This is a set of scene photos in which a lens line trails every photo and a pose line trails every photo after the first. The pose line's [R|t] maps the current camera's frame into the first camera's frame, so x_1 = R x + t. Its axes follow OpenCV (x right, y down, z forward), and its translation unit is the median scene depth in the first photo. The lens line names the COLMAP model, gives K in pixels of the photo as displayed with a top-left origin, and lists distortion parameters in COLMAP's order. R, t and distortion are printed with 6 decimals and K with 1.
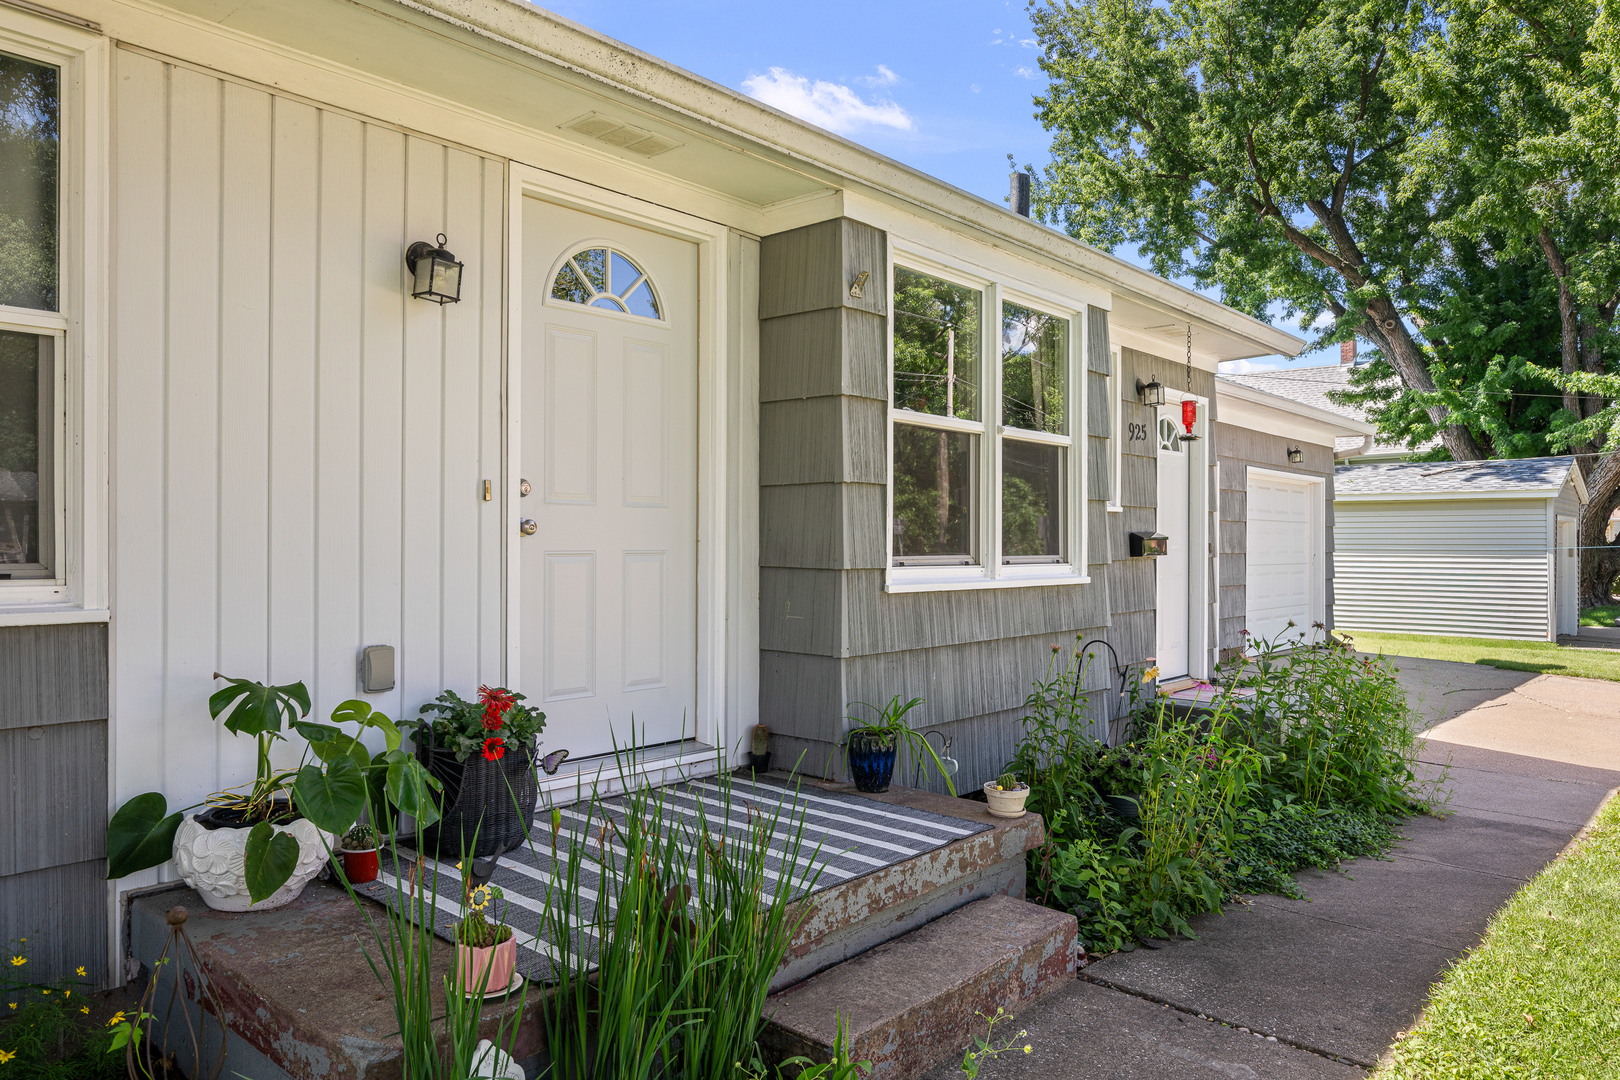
lens RADIAL K [[1082.2, 0, 810.0], [0, 1082.2, 540.0], [0, 0, 1]] dist [0.034242, 0.000238]
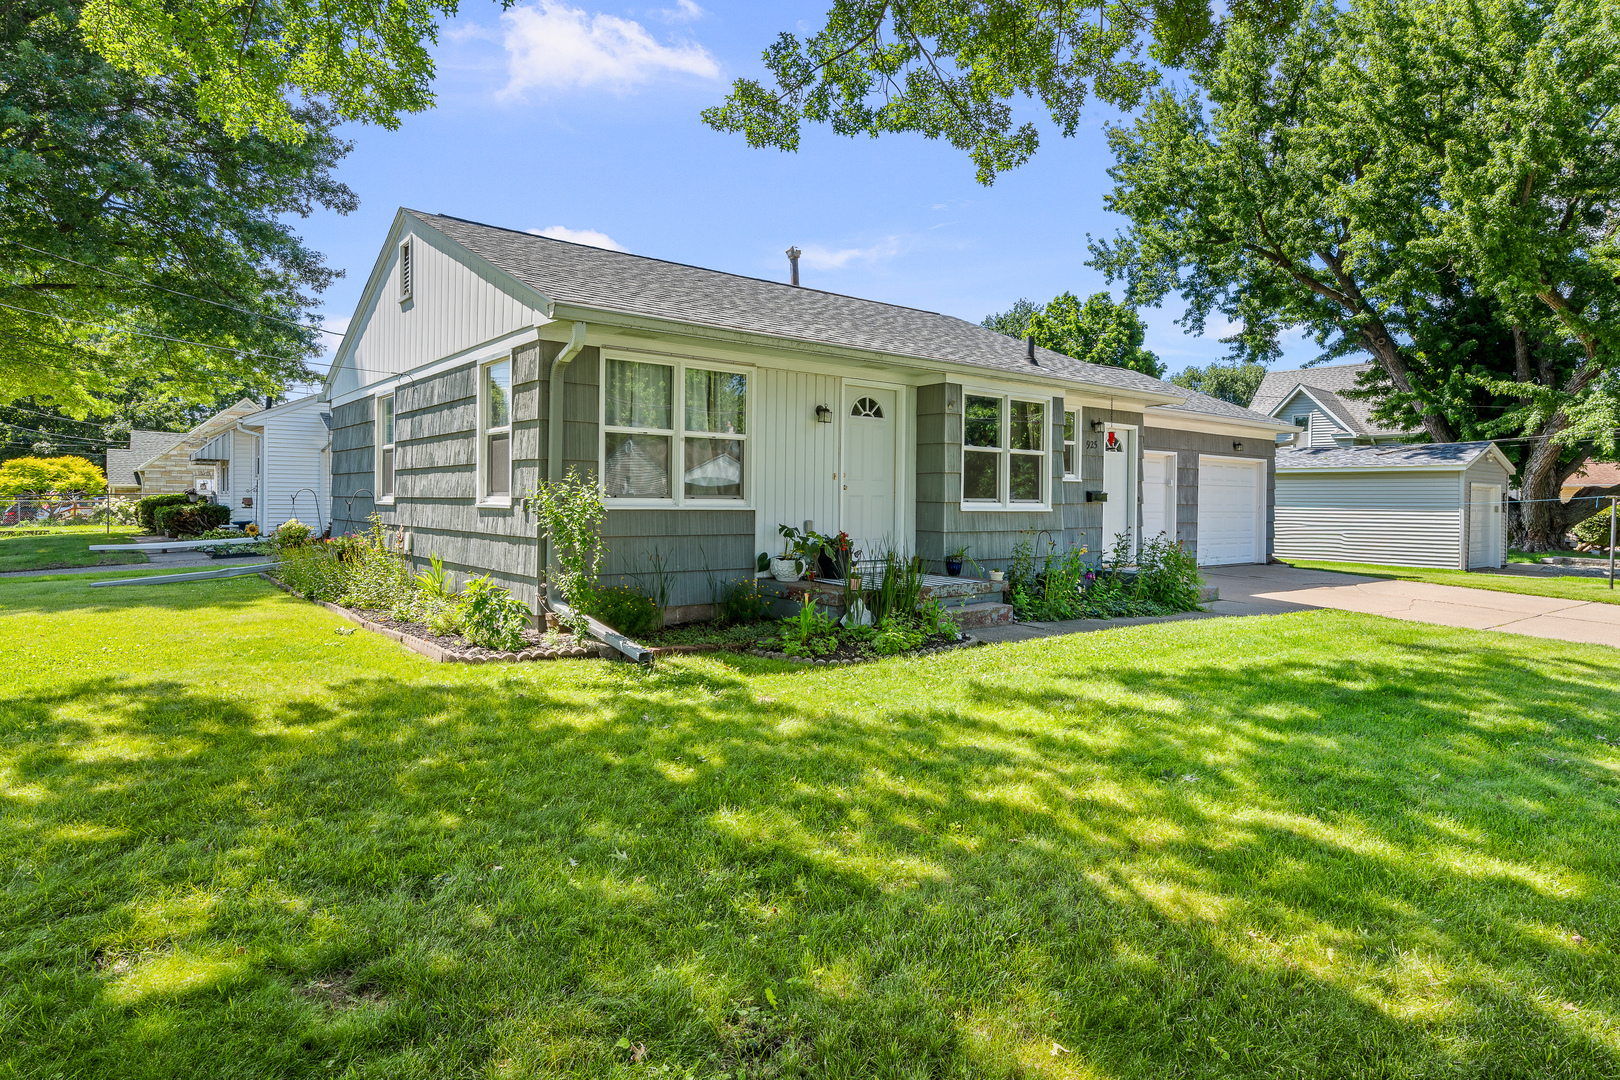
lens RADIAL K [[927.4, 0, 767.6], [0, 927.4, 532.6], [0, 0, 1]] dist [-0.002234, -0.000780]
pose [[0.980789, 0.010539, -0.194787, 0.015366], [-0.004122, 0.999436, 0.033321, 0.008640], [0.195028, -0.031878, 0.980279, -0.482141]]
